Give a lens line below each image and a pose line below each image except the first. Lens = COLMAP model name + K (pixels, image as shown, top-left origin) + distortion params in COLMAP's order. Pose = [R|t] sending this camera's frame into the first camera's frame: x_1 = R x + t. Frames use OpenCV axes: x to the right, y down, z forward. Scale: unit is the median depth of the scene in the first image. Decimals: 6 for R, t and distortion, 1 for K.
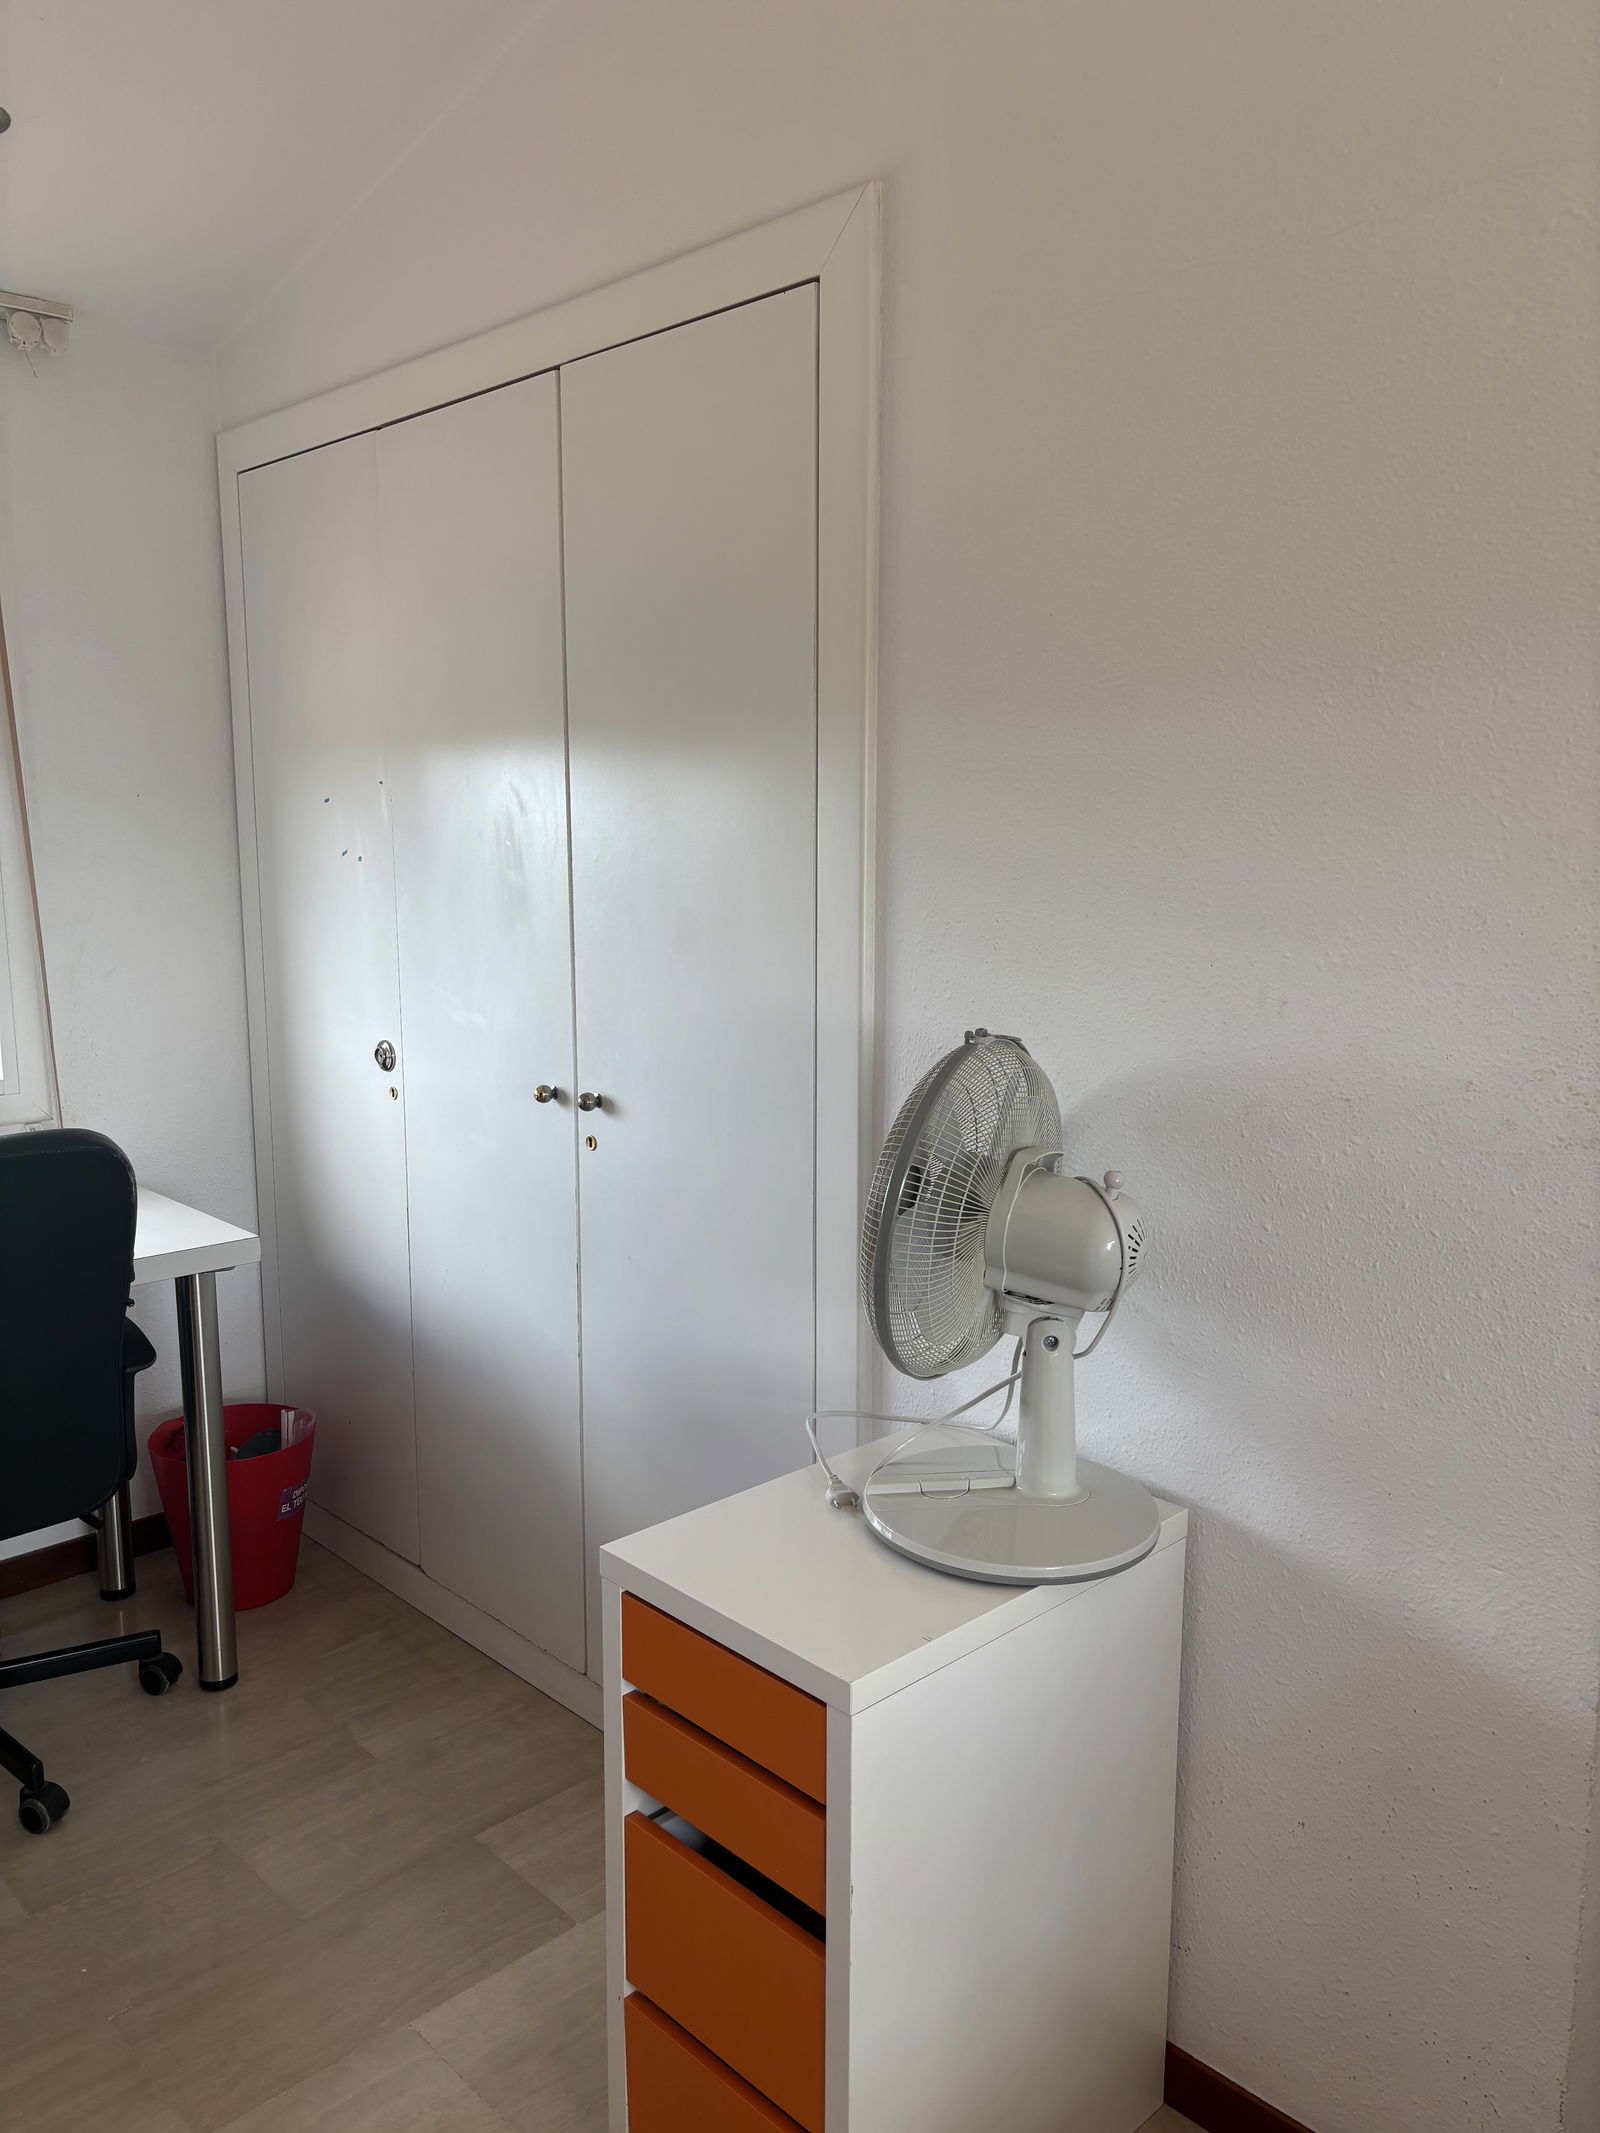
lens RADIAL K [[1602.5, 0, 800.0], [0, 1602.5, 1066.5], [0, 0, 1]] dist [0.002956, -0.001205]
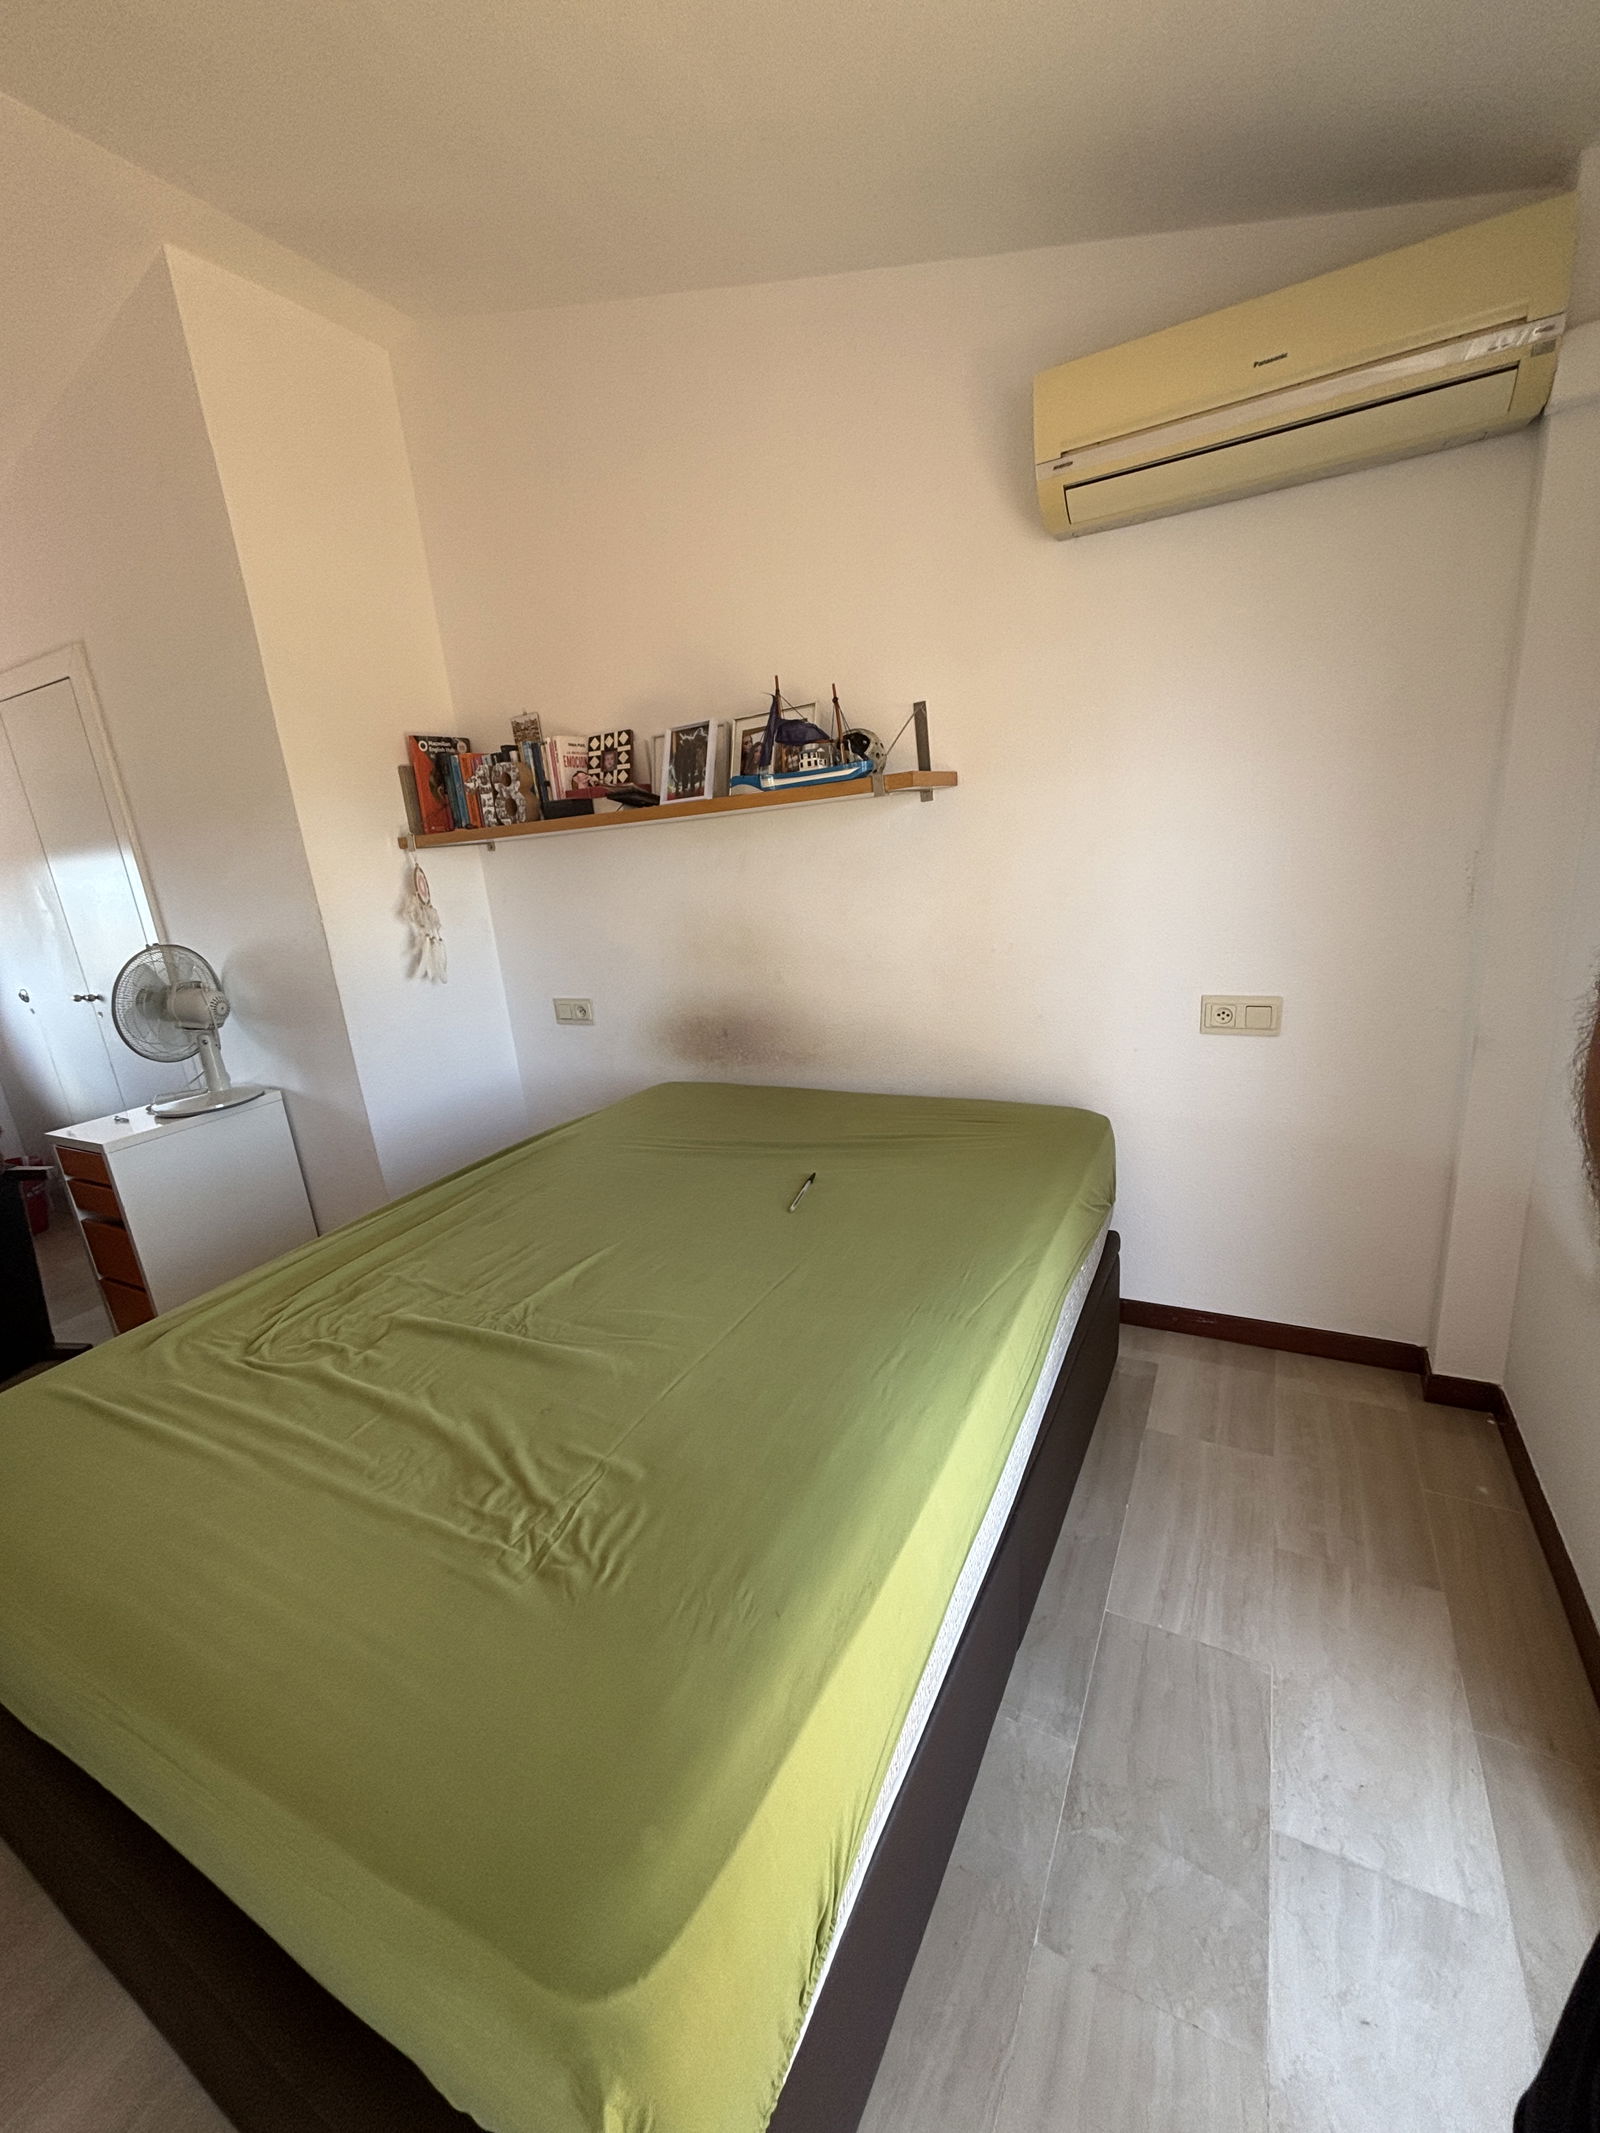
lens RADIAL K [[856.4, 0, 800.0], [0, 856.4, 1066.5], [0, 0, 1]] dist [-0.000128, -0.000034]
pose [[0.946015, -0.168340, 0.276978, 0.462802], [0.140561, 0.983085, 0.117412, 0.109283], [-0.292058, -0.072142, 0.953676, -0.544364]]
